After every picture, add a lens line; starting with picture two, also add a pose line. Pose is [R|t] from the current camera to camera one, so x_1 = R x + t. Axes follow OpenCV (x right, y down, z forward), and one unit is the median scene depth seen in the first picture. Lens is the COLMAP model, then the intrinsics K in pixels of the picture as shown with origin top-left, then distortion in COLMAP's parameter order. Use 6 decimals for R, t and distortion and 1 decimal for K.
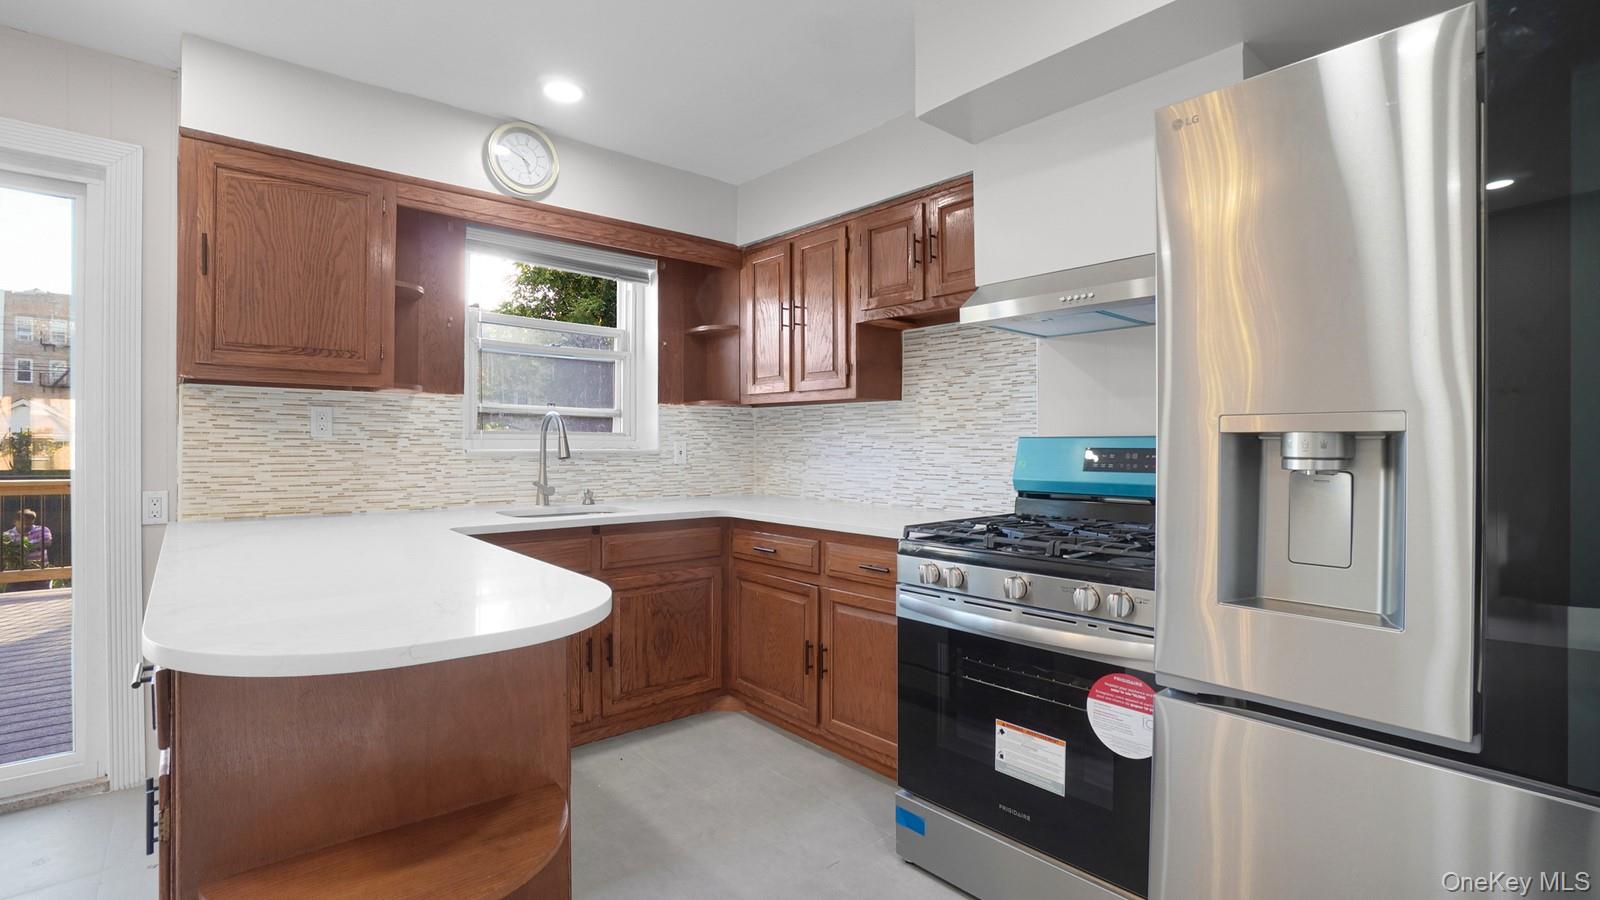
lens RADIAL K [[733.9, 0, 796.9], [0, 733.9, 443.6], [0, 0, 1]] dist [-0.020926, 0.001607]
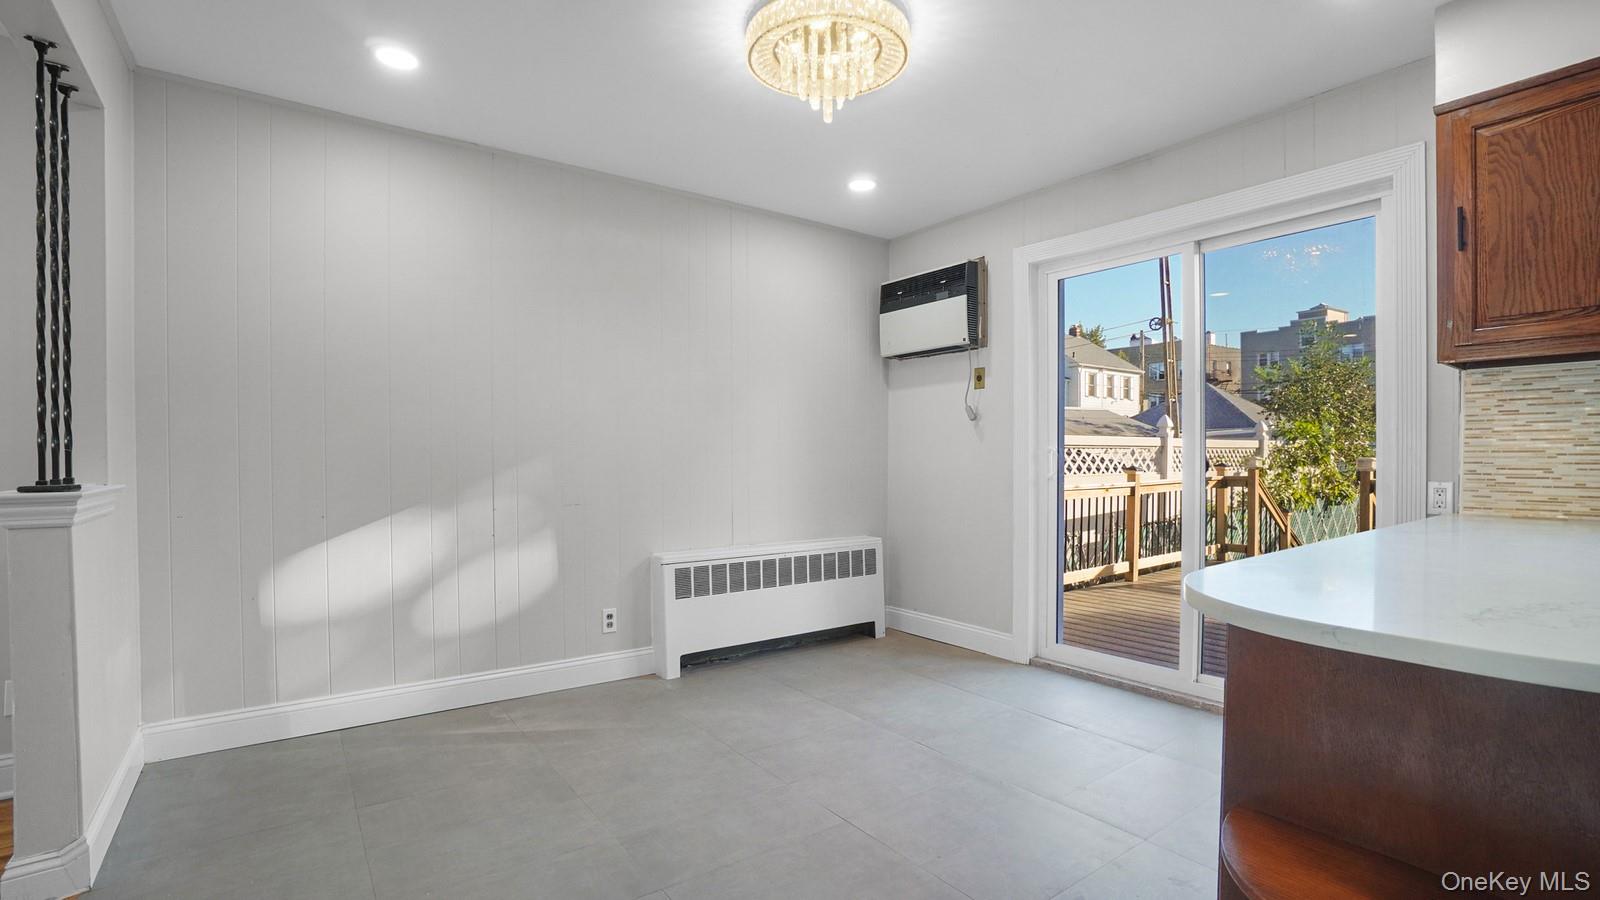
lens RADIAL K [[733.9, 0, 783.1], [0, 733.9, 463.9], [0, 0, 1]] dist [-0.020926, 0.001607]
pose [[-0.103354, 0.001303, -0.994644, 0.192959], [0.005384, 0.999985, 0.000751, 0.036076], [0.994630, -0.005278, -0.103359, 0.205543]]
